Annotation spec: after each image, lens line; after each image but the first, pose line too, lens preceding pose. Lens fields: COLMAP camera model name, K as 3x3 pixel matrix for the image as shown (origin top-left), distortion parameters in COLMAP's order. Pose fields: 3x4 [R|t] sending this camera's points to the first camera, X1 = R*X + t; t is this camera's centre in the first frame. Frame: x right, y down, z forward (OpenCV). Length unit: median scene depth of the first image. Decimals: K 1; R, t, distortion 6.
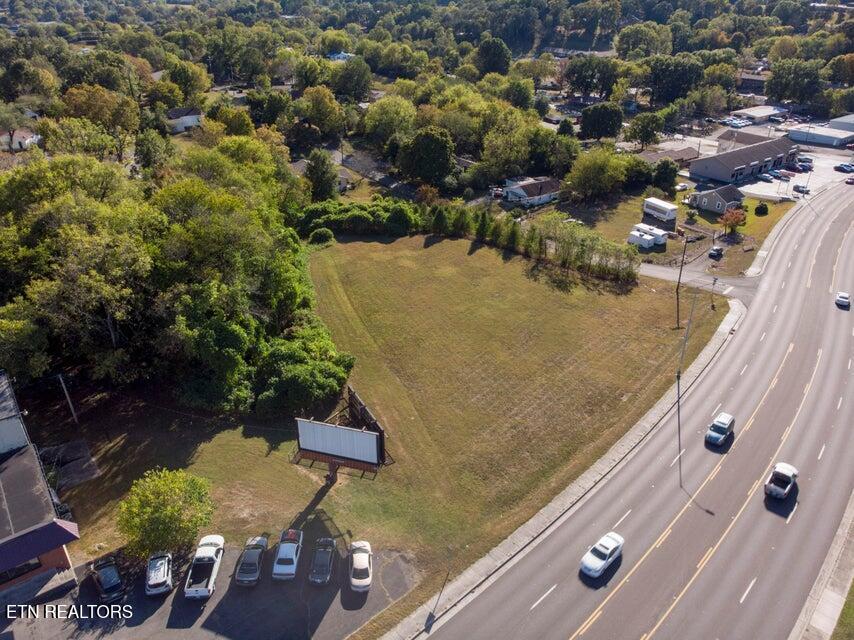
lens RADIAL K [[622.8, 0, 427.0], [0, 622.8, 320.0], [0, 0, 1]] dist [0.054824, -0.001640]
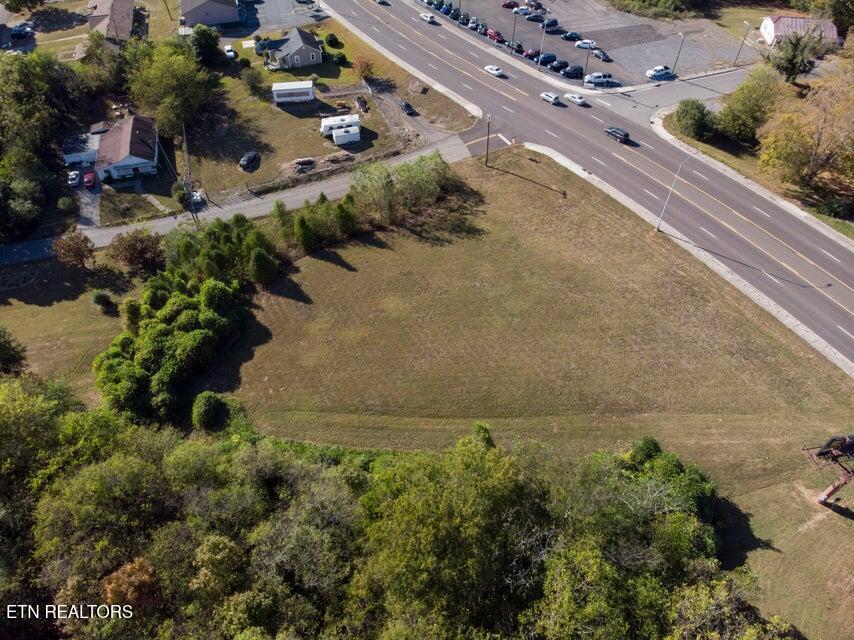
lens RADIAL K [[622.8, 0, 427.0], [0, 622.8, 320.0], [0, 0, 1]] dist [0.054824, -0.001640]
pose [[0.334441, -0.717787, 0.610681, -0.428251], [0.454983, 0.690452, 0.562376, -0.459481], [-0.825312, 0.089768, 0.557496, 0.463150]]
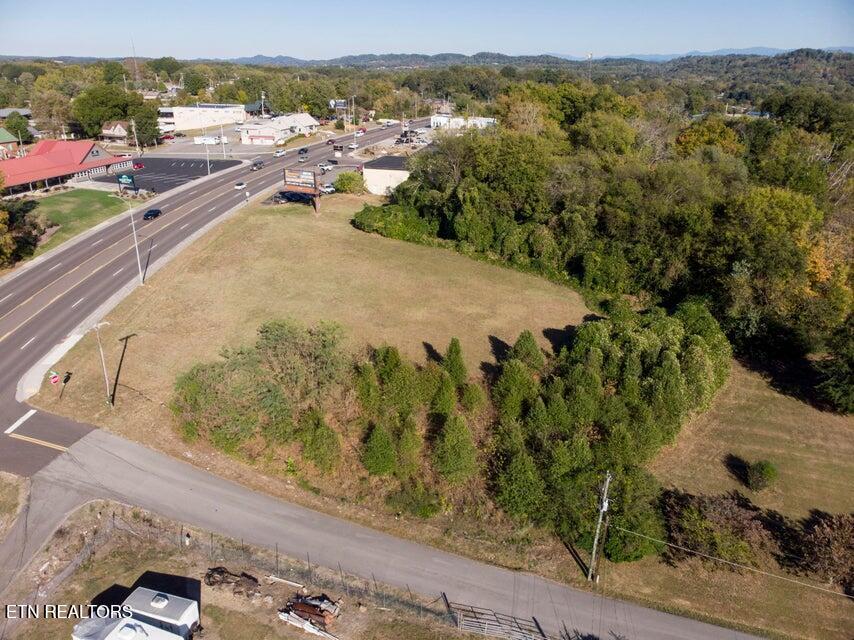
lens RADIAL K [[622.8, 0, 427.0], [0, 622.8, 320.0], [0, 0, 1]] dist [0.054824, -0.001640]
pose [[-0.808099, 0.232038, -0.541419, 0.419413], [-0.285148, 0.650173, 0.704248, -0.585630], [0.515429, 0.723487, -0.459239, 1.259214]]
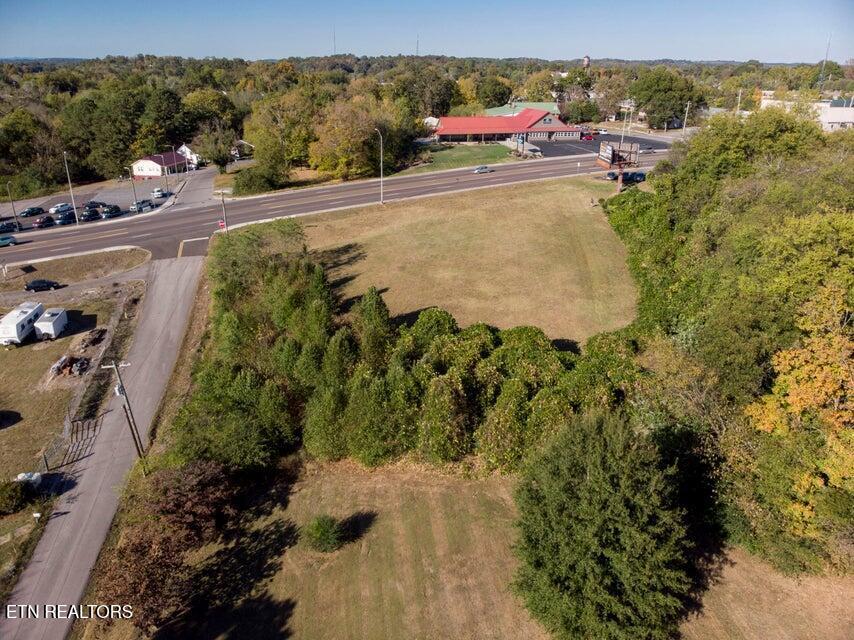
lens RADIAL K [[643.6, 0, 427.0], [0, 643.6, 320.0], [0, 0, 1]] dist [-0.009898, -0.002774]
pose [[-0.902560, -0.161531, 0.399116, -0.242628], [0.209223, 0.645626, 0.734434, -0.562514], [-0.376313, 0.746375, -0.548920, 1.346448]]
